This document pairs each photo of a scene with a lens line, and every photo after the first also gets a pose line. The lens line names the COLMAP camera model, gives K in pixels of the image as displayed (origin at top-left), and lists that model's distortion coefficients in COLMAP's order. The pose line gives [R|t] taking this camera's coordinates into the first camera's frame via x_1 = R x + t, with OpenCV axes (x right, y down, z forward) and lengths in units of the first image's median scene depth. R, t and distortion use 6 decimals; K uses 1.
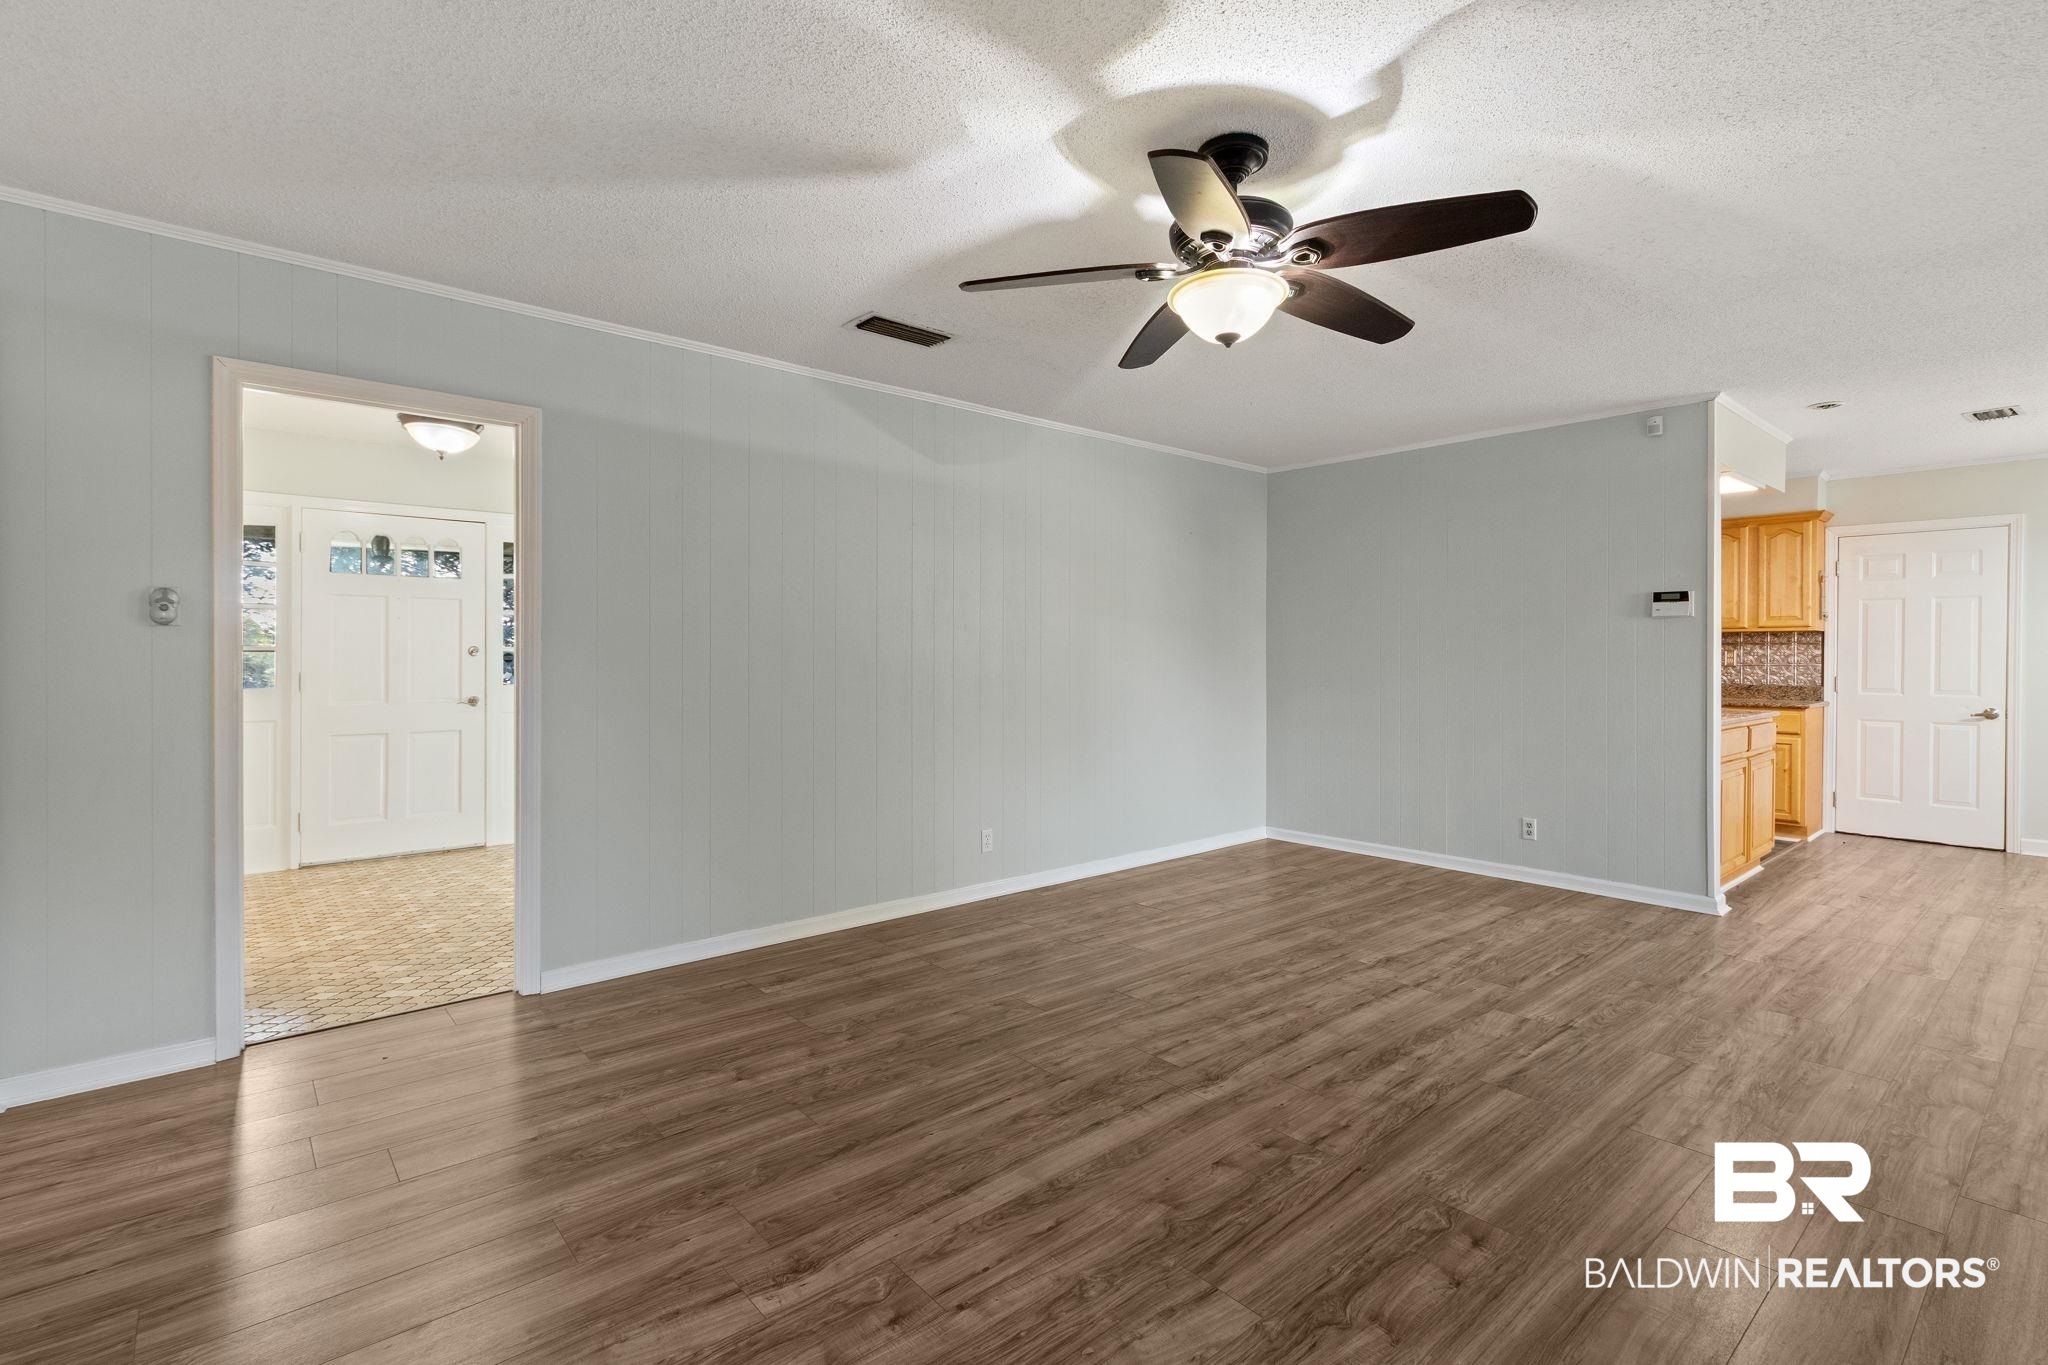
lens RADIAL K [[944.6, 0, 1027.5], [0, 944.6, 655.8], [0, 0, 1]] dist [0.003797, 0.000022]
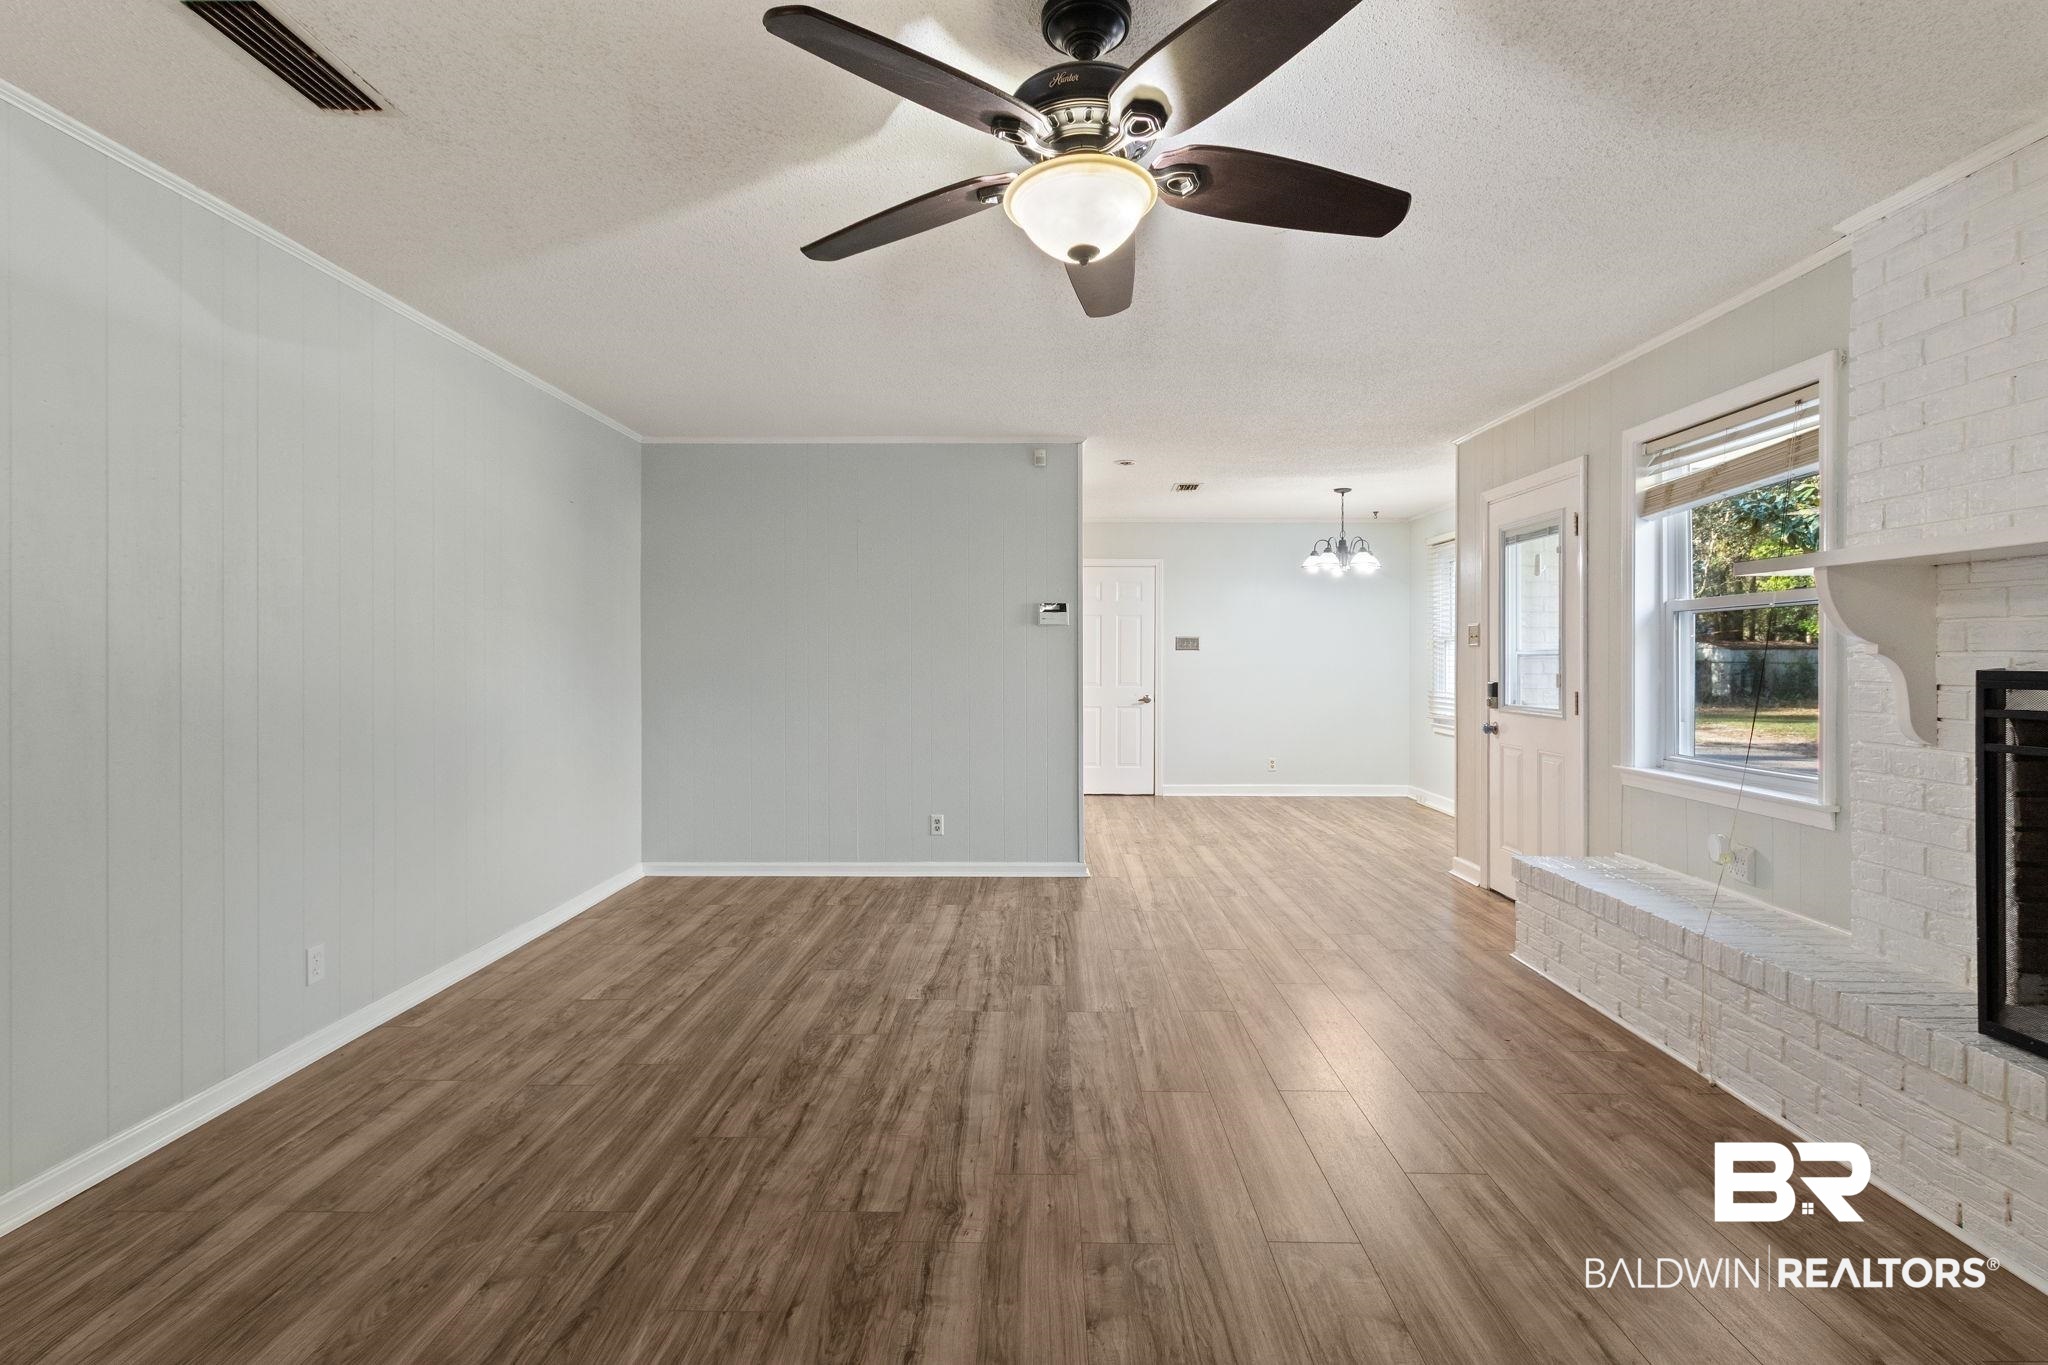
lens RADIAL K [[937.7, 0, 1026.3], [0, 937.7, 658.7], [0, 0, 1]] dist [0.000018, 0.000107]
pose [[0.664737, -0.002277, 0.747074, -0.282054], [0.001520, 0.999997, 0.001695, -0.003247], [-0.747076, 0.000008, 0.664738, 0.375122]]
